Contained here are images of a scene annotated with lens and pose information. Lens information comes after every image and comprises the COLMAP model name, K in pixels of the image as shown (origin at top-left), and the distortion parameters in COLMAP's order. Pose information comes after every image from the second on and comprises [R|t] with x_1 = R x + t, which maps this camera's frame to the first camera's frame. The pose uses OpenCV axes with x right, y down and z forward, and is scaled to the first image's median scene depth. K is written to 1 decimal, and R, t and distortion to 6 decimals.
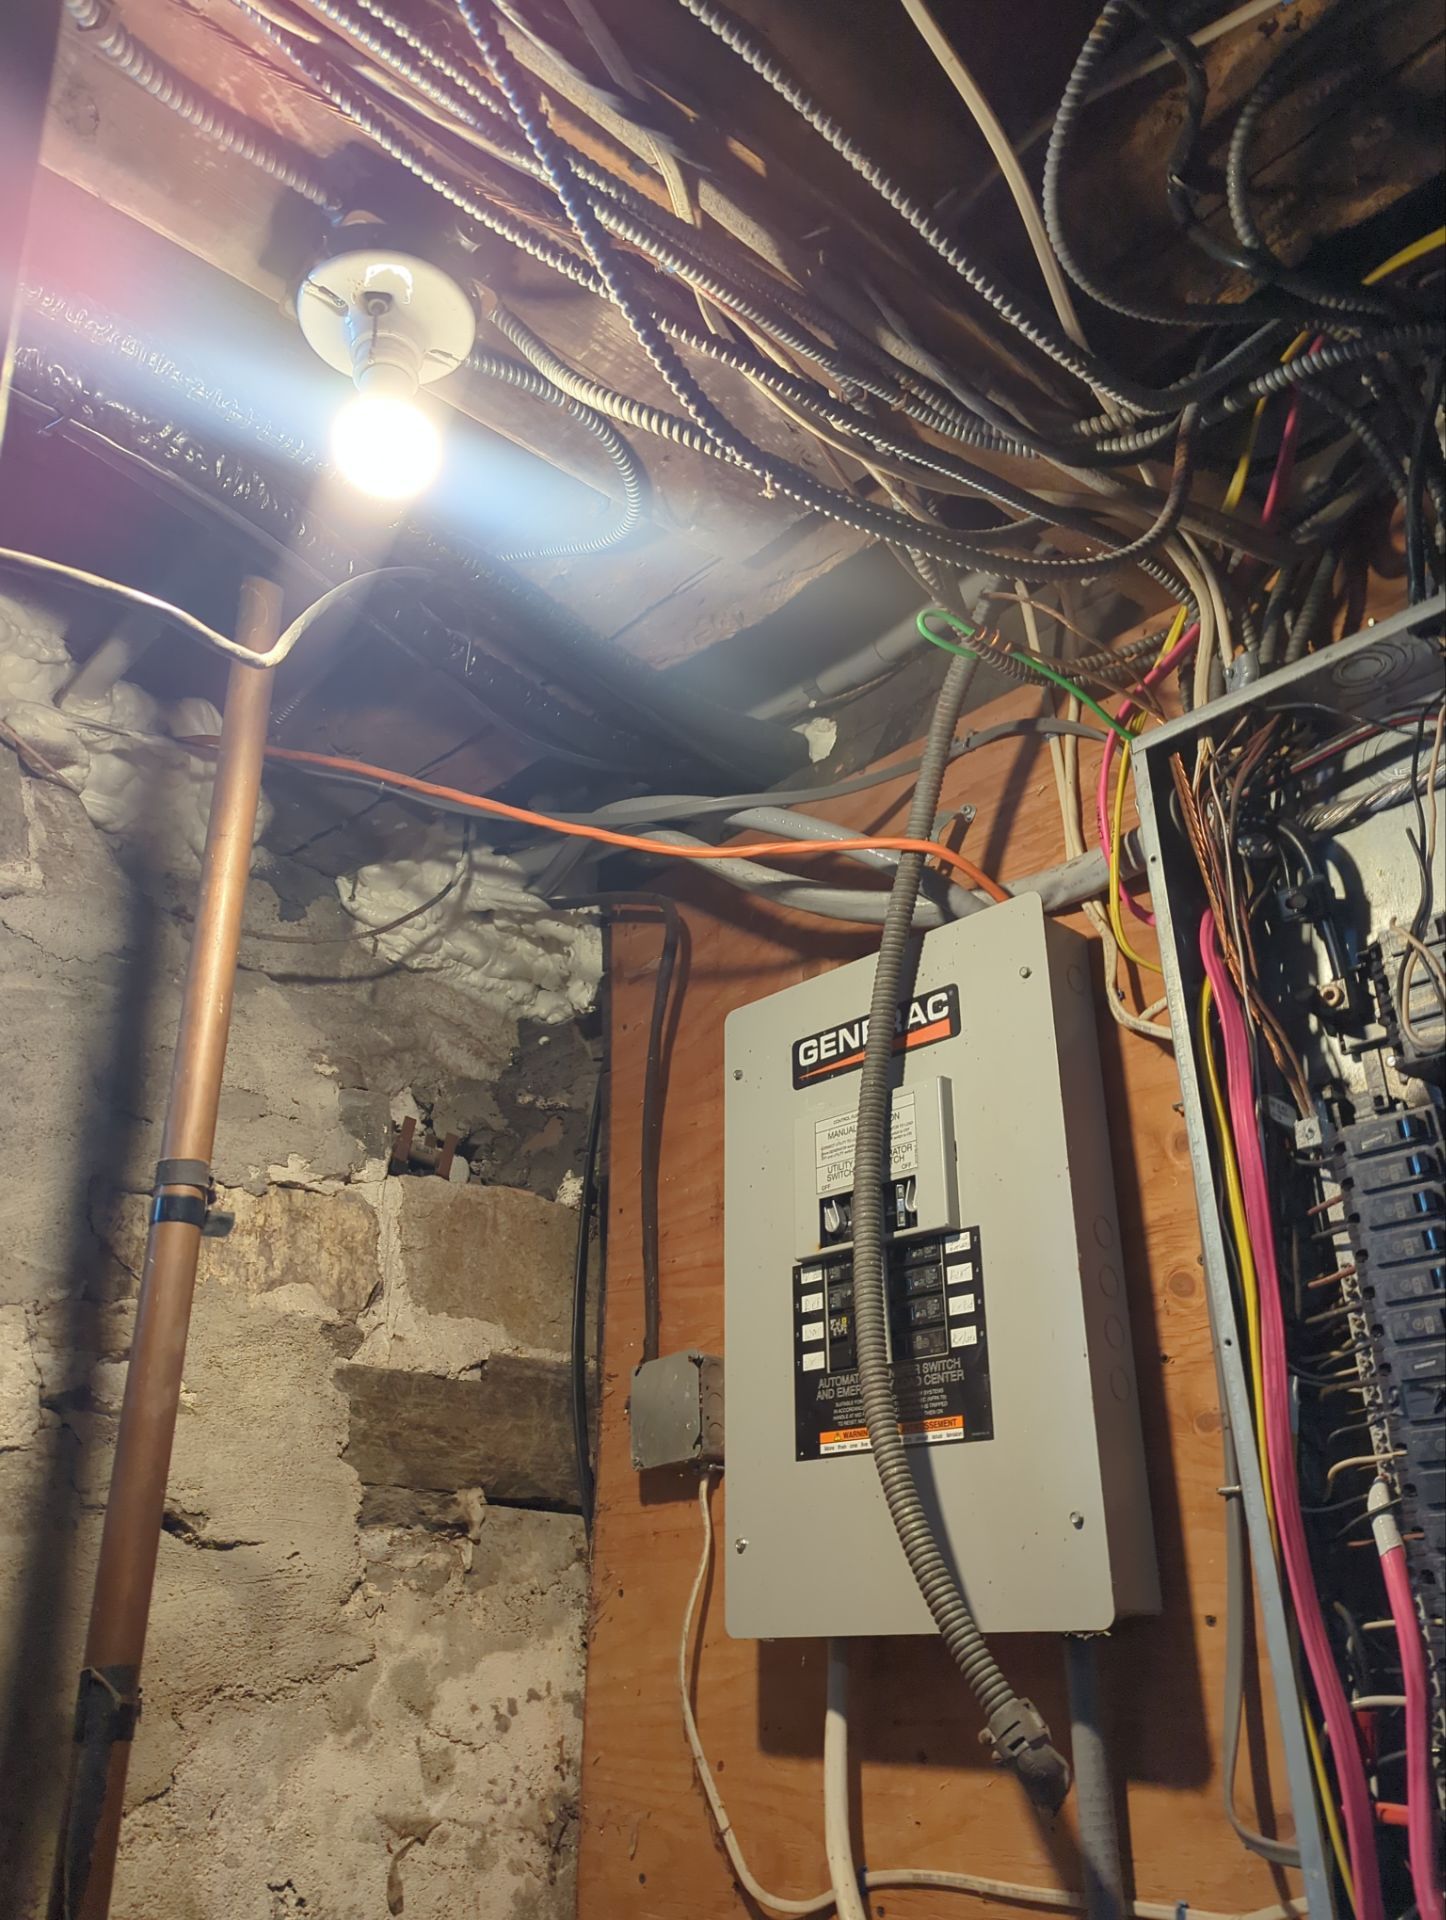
lens RADIAL K [[1571.4, 0, 727.2], [0, 1571.4, 956.9], [0, 0, 1]] dist [0.073887, -0.070801]
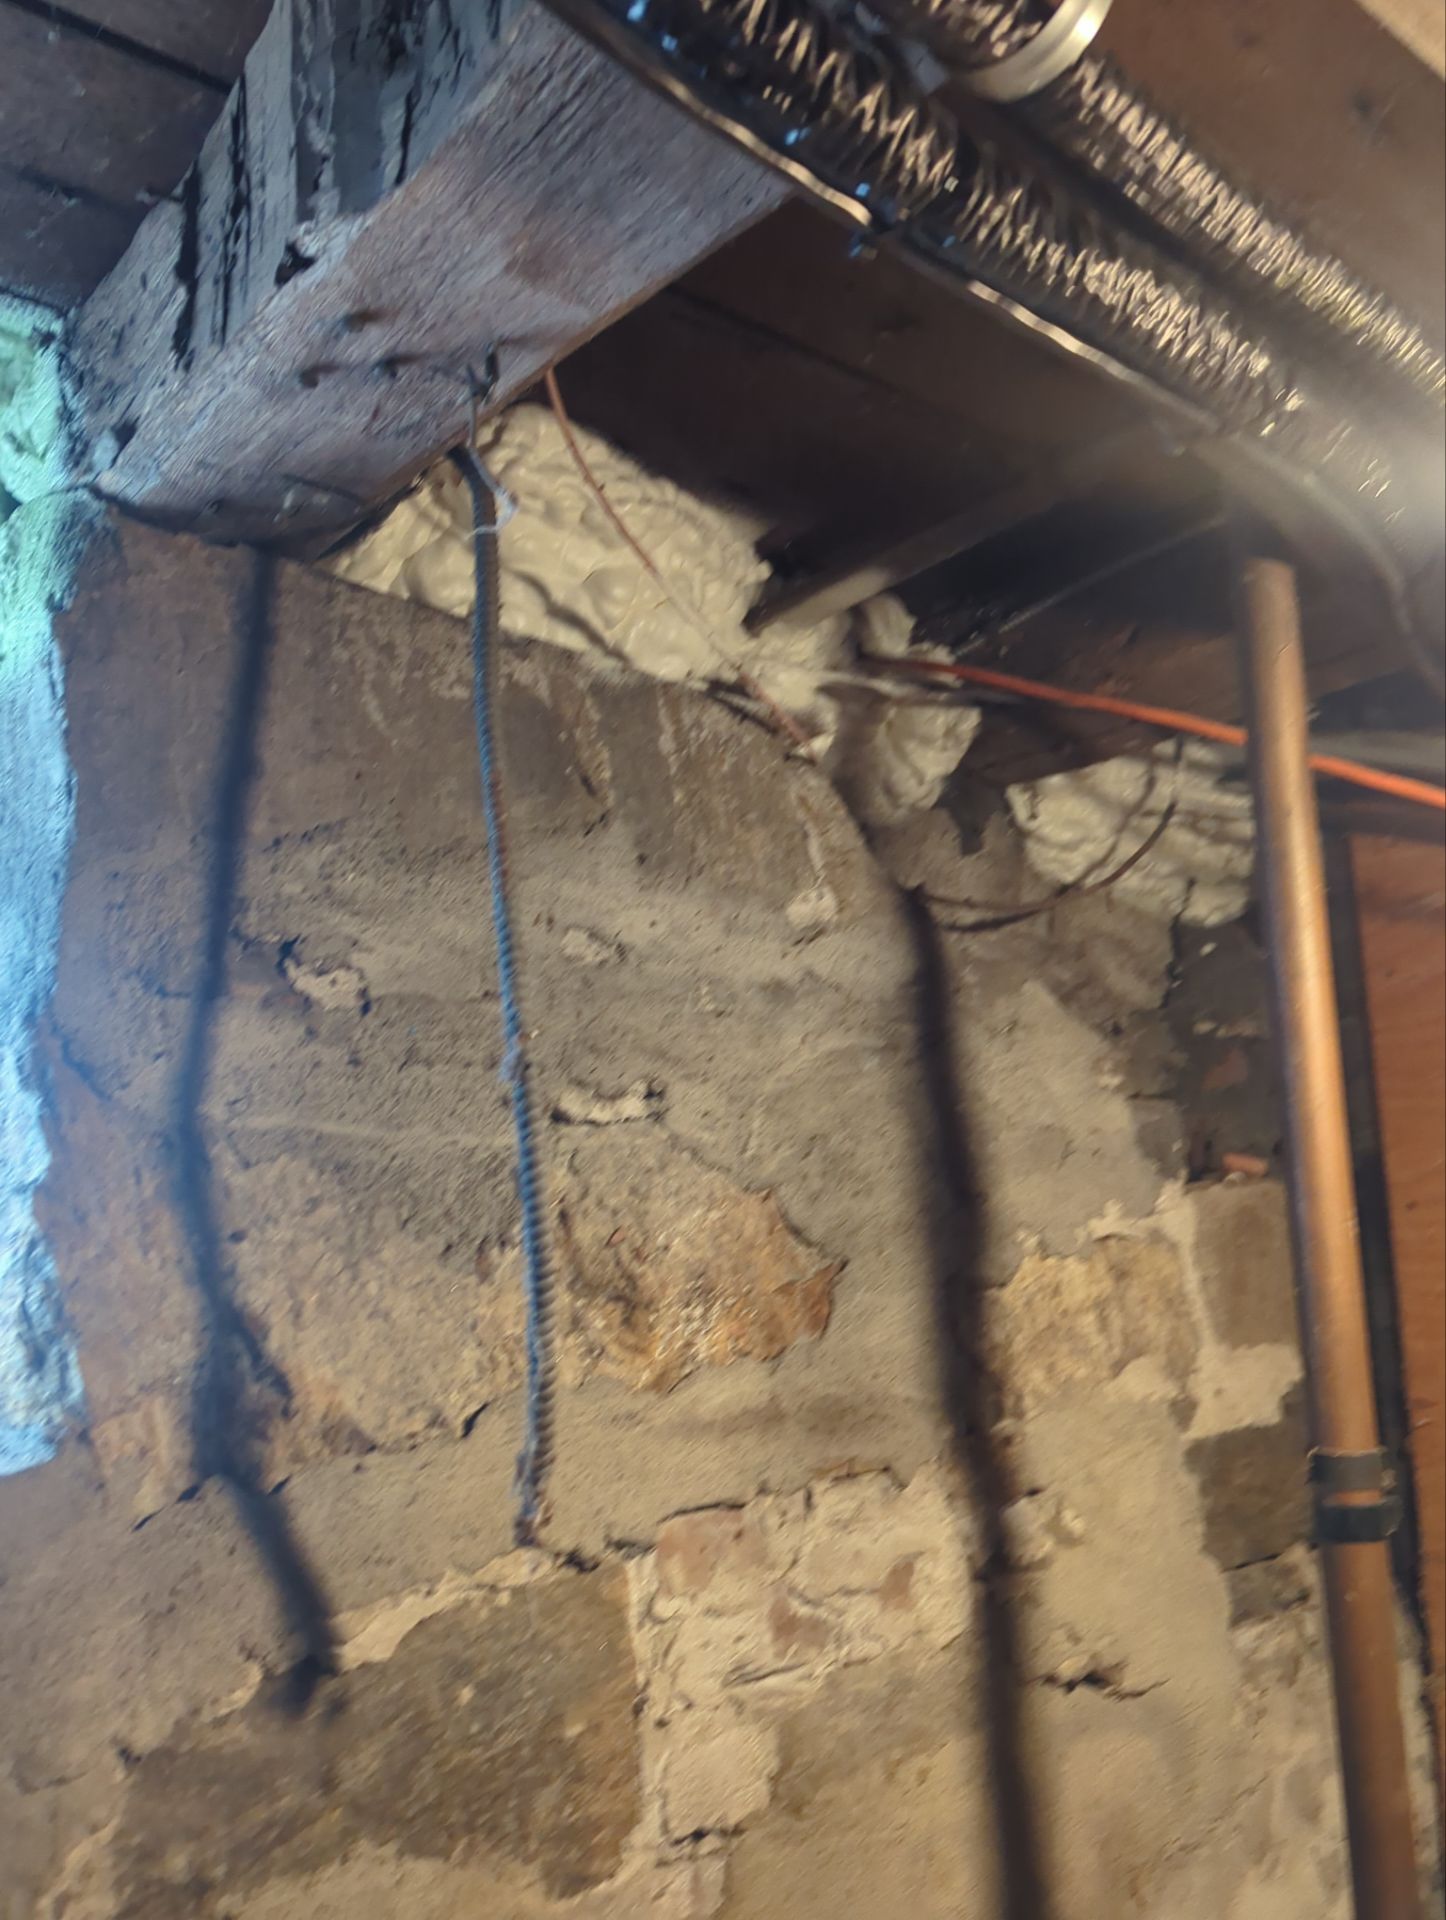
lens RADIAL K [[1571.4, 0, 734.2], [0, 1571.4, 969.7], [0, 0, 1]] dist [0.073887, -0.070801]
pose [[0.997595, -0.022817, -0.065455, -0.405736], [0.038676, 0.966845, 0.252417, -0.206179], [0.057525, -0.254342, 0.965402, 0.212870]]
